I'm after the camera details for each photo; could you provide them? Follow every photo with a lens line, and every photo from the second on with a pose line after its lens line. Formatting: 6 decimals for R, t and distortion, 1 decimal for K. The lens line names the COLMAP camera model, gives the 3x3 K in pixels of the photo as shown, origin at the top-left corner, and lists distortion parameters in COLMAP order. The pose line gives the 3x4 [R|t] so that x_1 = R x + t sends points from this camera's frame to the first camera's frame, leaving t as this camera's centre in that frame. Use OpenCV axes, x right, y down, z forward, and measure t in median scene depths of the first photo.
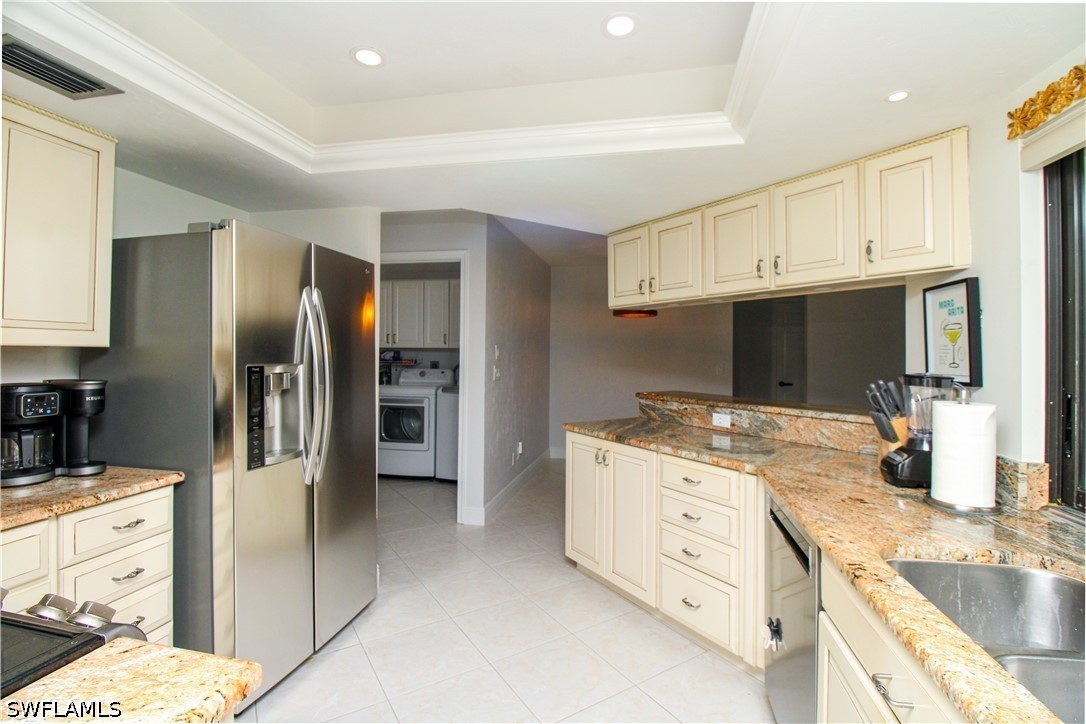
lens RADIAL K [[497.6, 0, 548.5], [0, 497.6, 346.6], [0, 0, 1]] dist [0.025801, -0.012077]
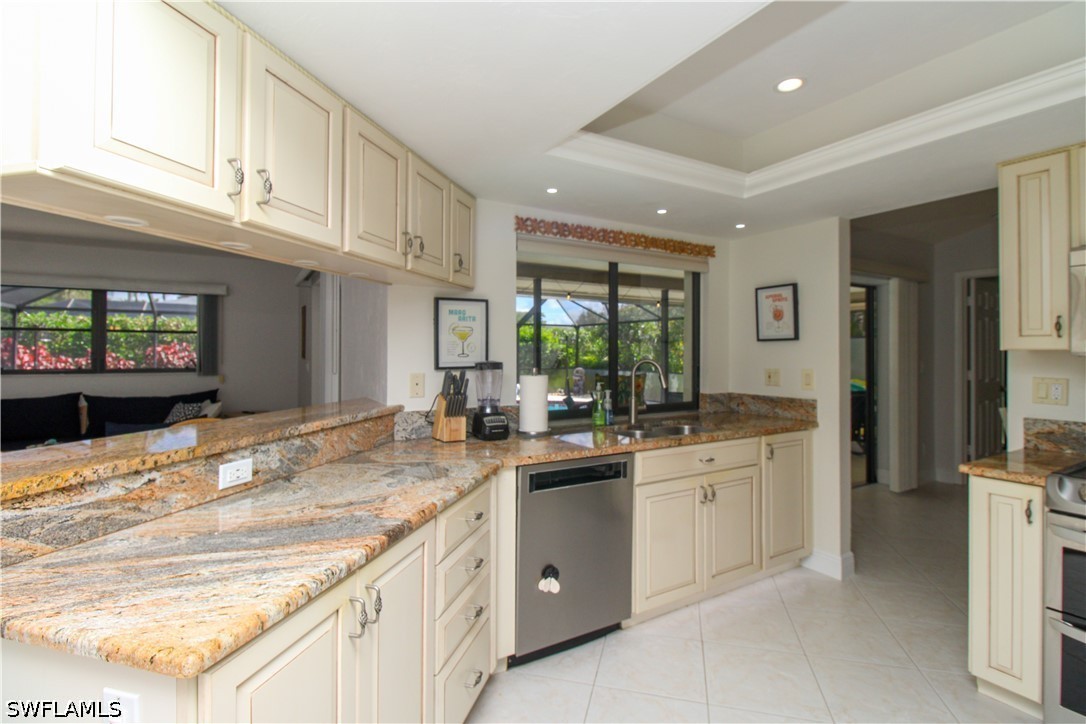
lens RADIAL K [[509.2, 0, 546.0], [0, 509.2, 345.8], [0, 0, 1]] dist [0.023581, -0.018001]
pose [[-0.665348, 0.001041, 0.746532, -0.306253], [-0.007261, 0.999943, -0.007866, 0.012569], [-0.746498, -0.010655, -0.665302, 1.183629]]
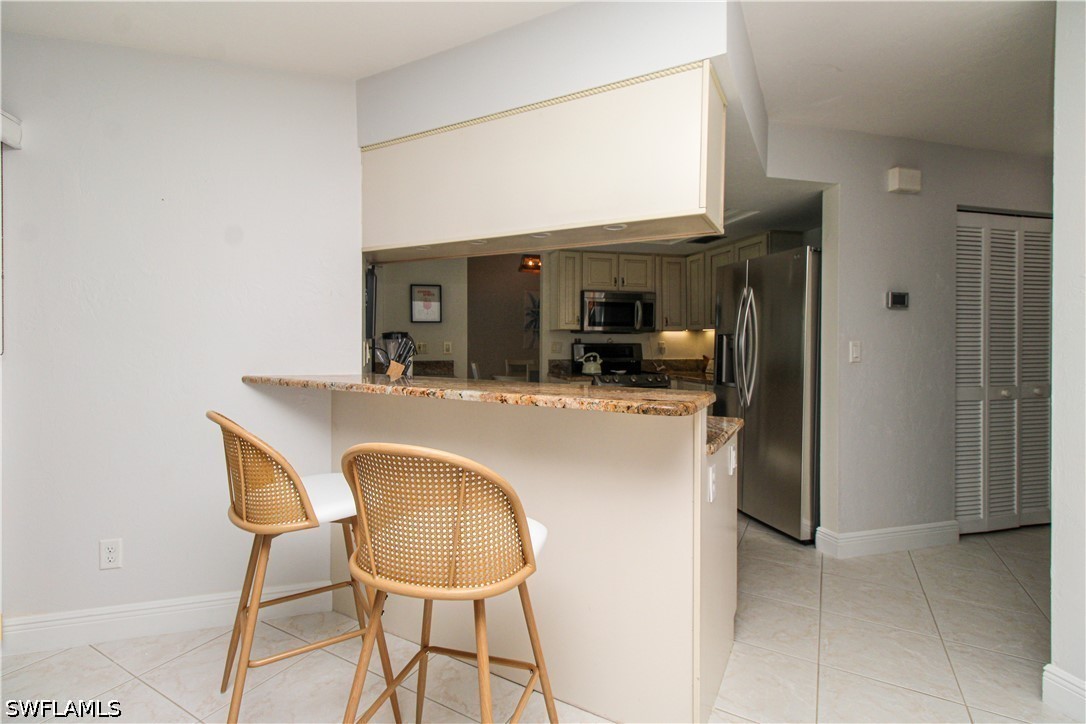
lens RADIAL K [[497.6, 0, 548.5], [0, 497.6, 346.6], [0, 0, 1]] dist [0.025801, -0.012077]
pose [[-0.891967, -0.001826, -0.452097, 0.662465], [-0.005428, 0.999963, 0.006669, 0.057318], [0.452068, 0.008403, -0.891944, 1.715459]]
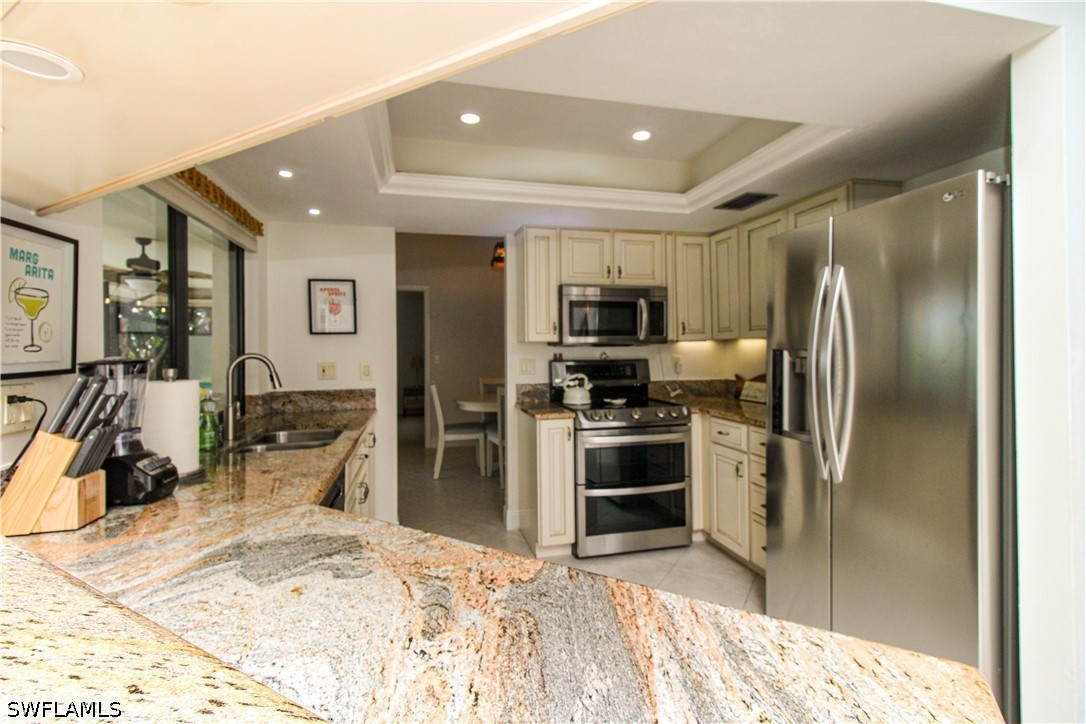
lens RADIAL K [[497.6, 0, 548.5], [0, 497.6, 346.6], [0, 0, 1]] dist [0.025801, -0.012077]
pose [[-0.902229, 0.002653, -0.431249, 0.301564], [0.006713, 0.999946, -0.007892, 0.029533], [0.431204, -0.010016, -0.902199, 1.268106]]
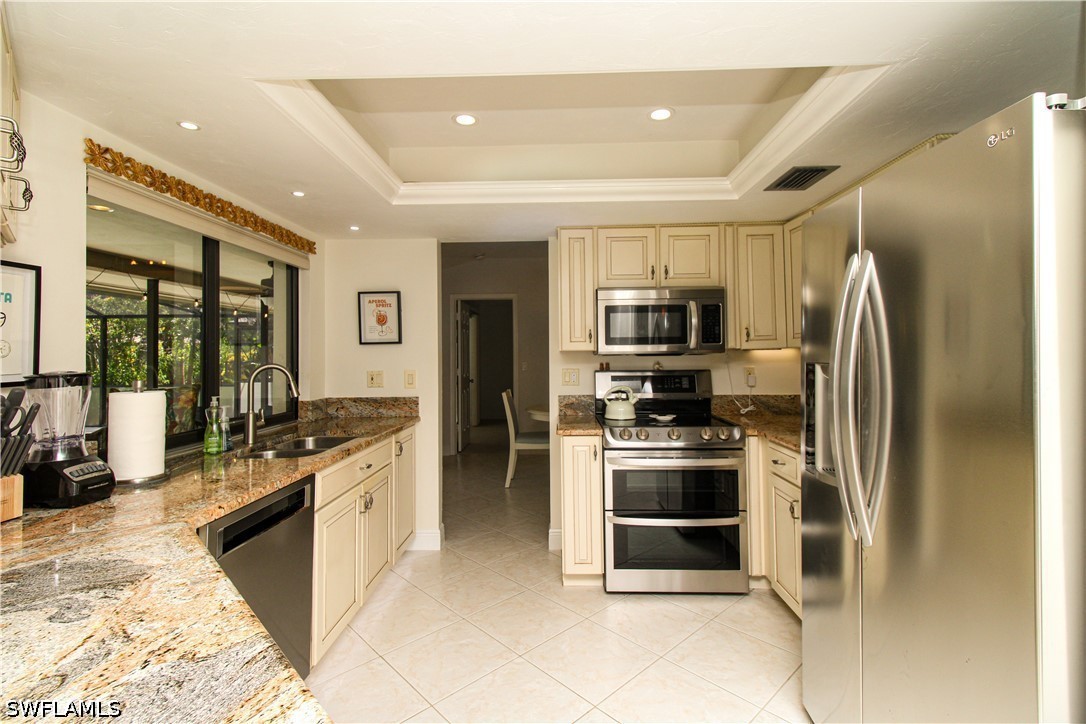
lens RADIAL K [[497.6, 0, 548.5], [0, 497.6, 346.6], [0, 0, 1]] dist [0.025801, -0.012077]
pose [[-0.985785, 0.001991, -0.168002, 0.039538], [0.005342, 0.999796, -0.019499, 0.019916], [0.167929, -0.020119, -0.985594, 1.265628]]
